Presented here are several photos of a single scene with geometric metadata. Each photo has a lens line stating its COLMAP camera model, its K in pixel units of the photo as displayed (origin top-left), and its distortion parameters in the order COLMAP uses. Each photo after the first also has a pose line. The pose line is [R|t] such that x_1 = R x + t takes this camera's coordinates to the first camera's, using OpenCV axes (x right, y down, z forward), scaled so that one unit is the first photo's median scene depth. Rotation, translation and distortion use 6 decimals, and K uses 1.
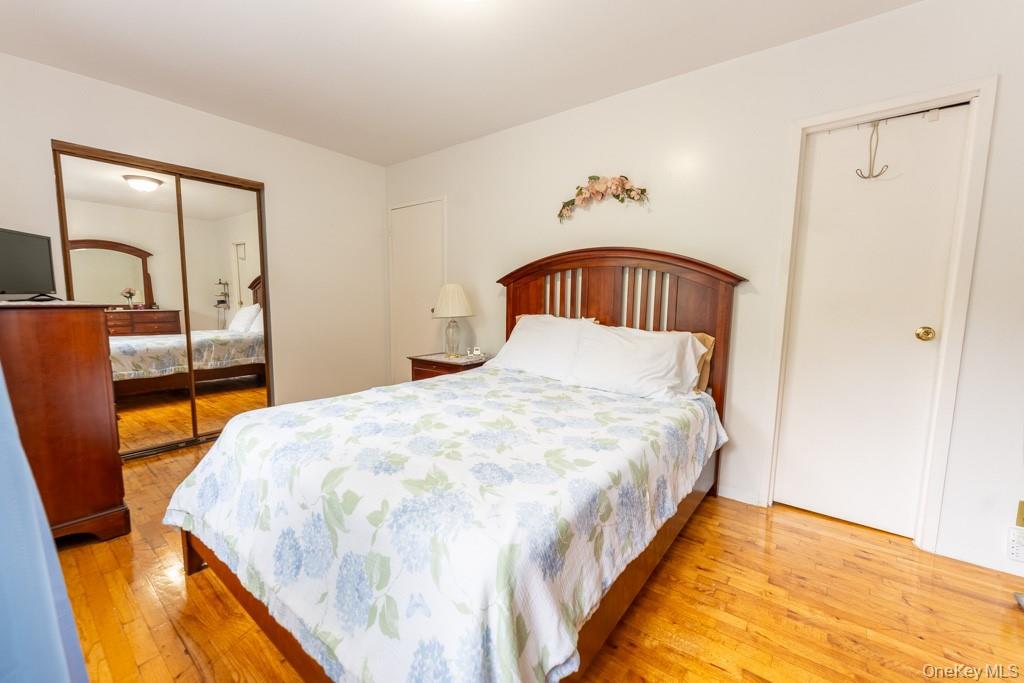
lens RADIAL K [[416.9, 0, 502.2], [0, 416.9, 347.5], [0, 0, 1]] dist [0.001018, 0.000141]
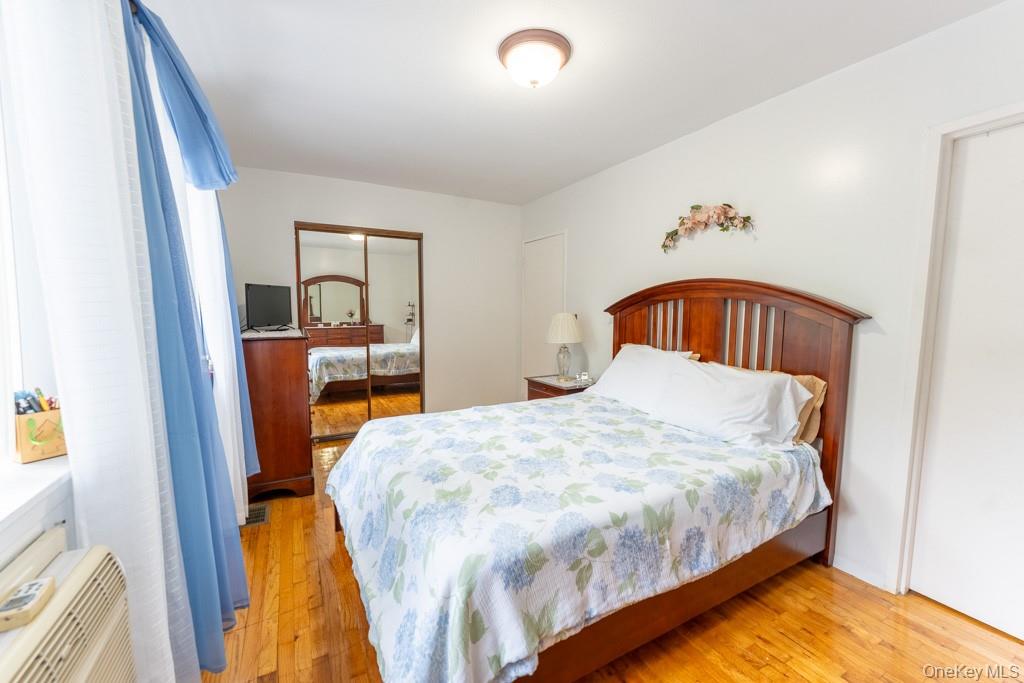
lens RADIAL K [[416.9, 0, 509.2], [0, 416.9, 346.5], [0, 0, 1]] dist [0.001018, 0.000141]
pose [[0.918914, 0.029005, -0.393391, 0.274513], [-0.038007, 0.999163, -0.015112, -0.067867], [0.392623, 0.028838, 0.919247, -0.070397]]
